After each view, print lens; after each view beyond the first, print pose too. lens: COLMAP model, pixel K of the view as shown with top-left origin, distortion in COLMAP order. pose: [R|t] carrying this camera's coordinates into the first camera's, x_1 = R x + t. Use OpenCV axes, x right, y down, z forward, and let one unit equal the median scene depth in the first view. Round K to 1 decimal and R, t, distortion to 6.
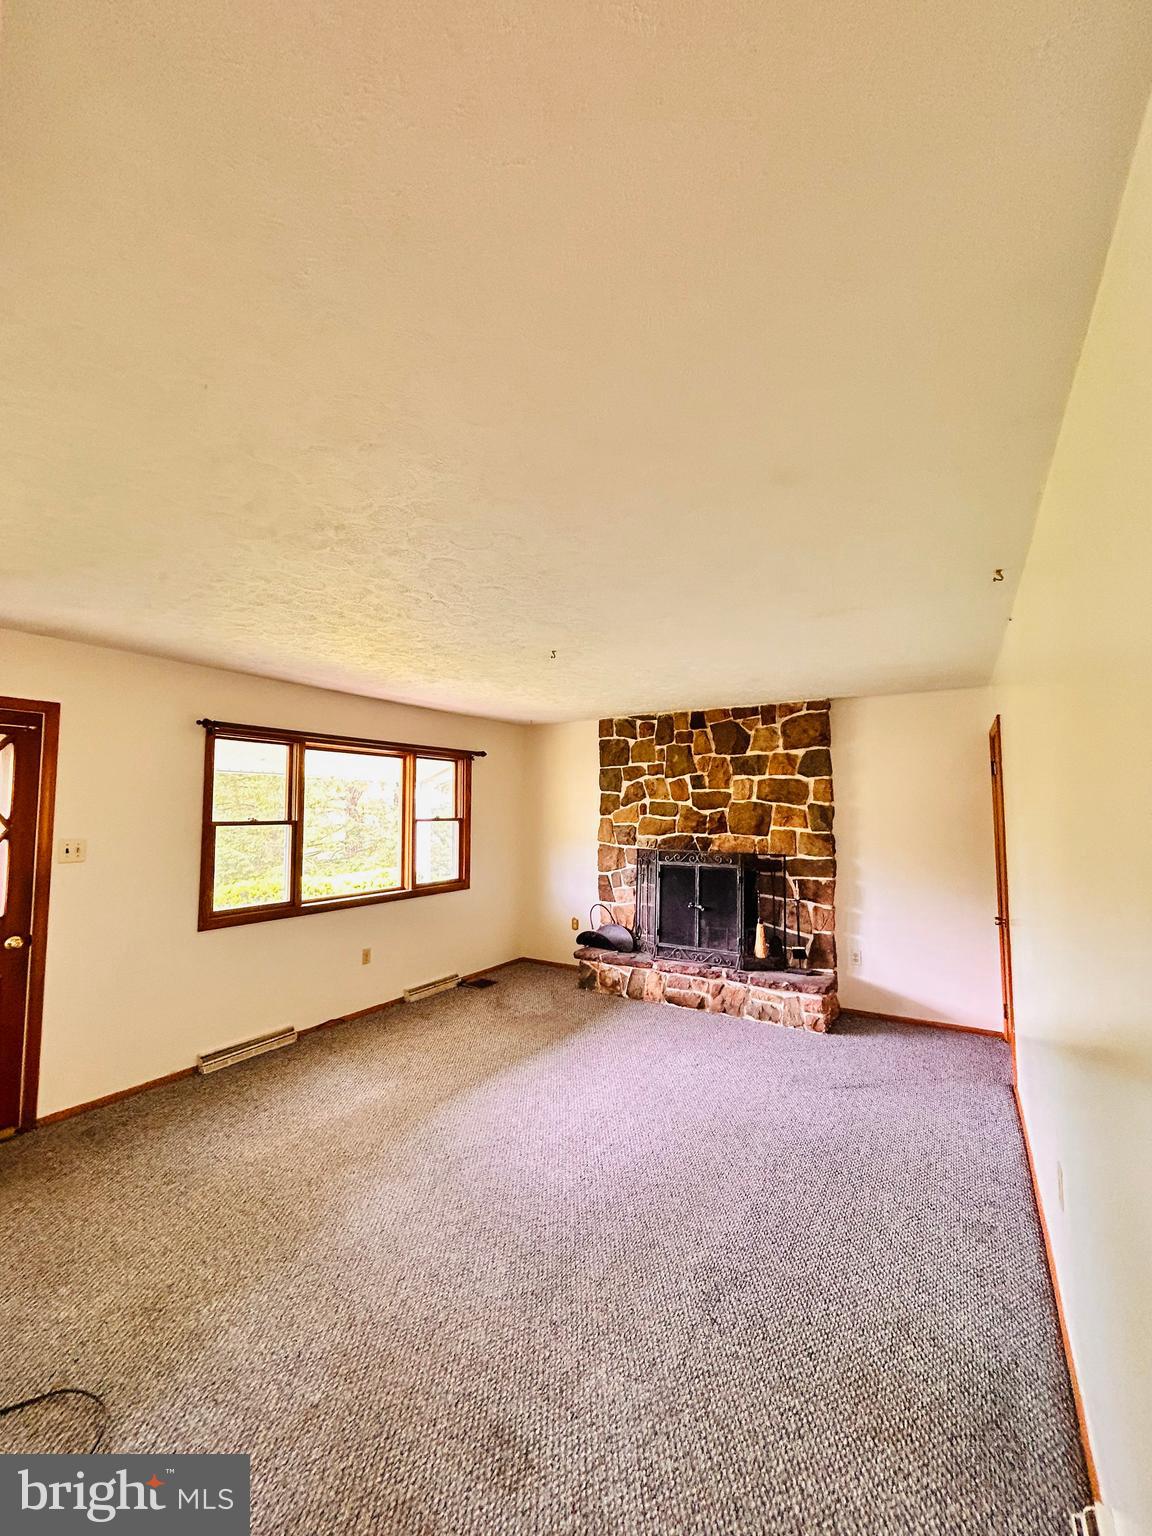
lens RADIAL K [[623.2, 0, 571.3], [0, 623.2, 767.3], [0, 0, 1]] dist [-0.000980, 0.001505]
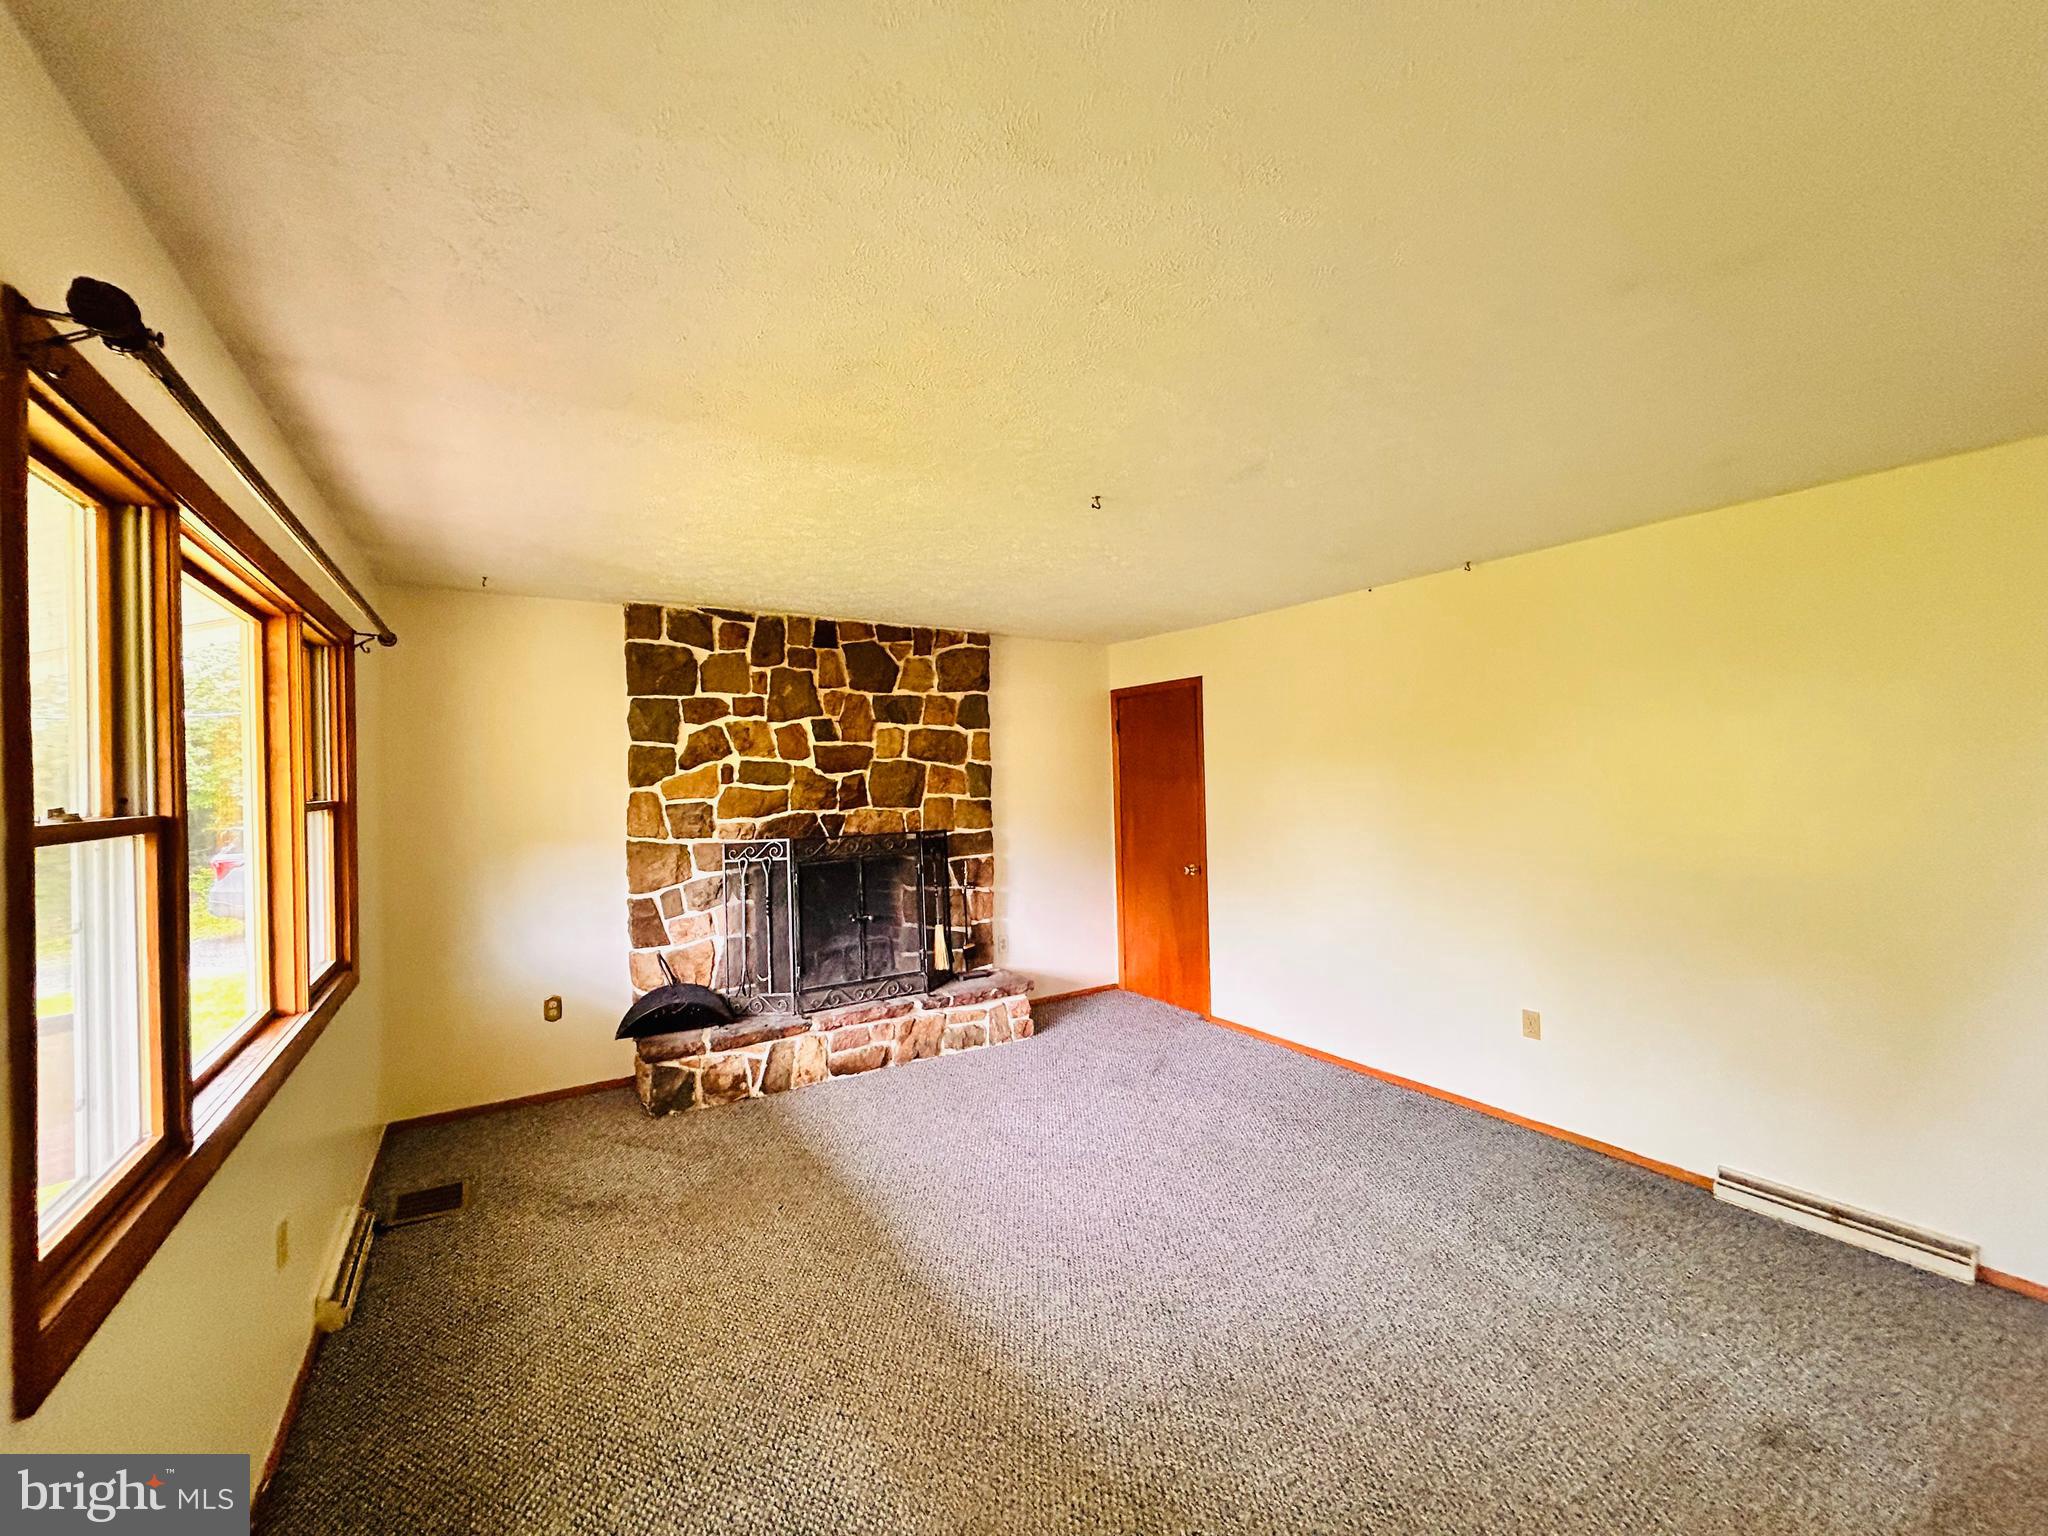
lens RADIAL K [[830.9, 0, 1023.0], [0, 830.9, 769.6], [0, 0, 1]] dist [-0.000980, 0.001505]
pose [[0.431328, -0.003536, 0.902188, -0.499930], [-0.039566, 0.998956, 0.022832, 0.037867], [-0.901327, -0.045544, 0.430738, 0.456309]]
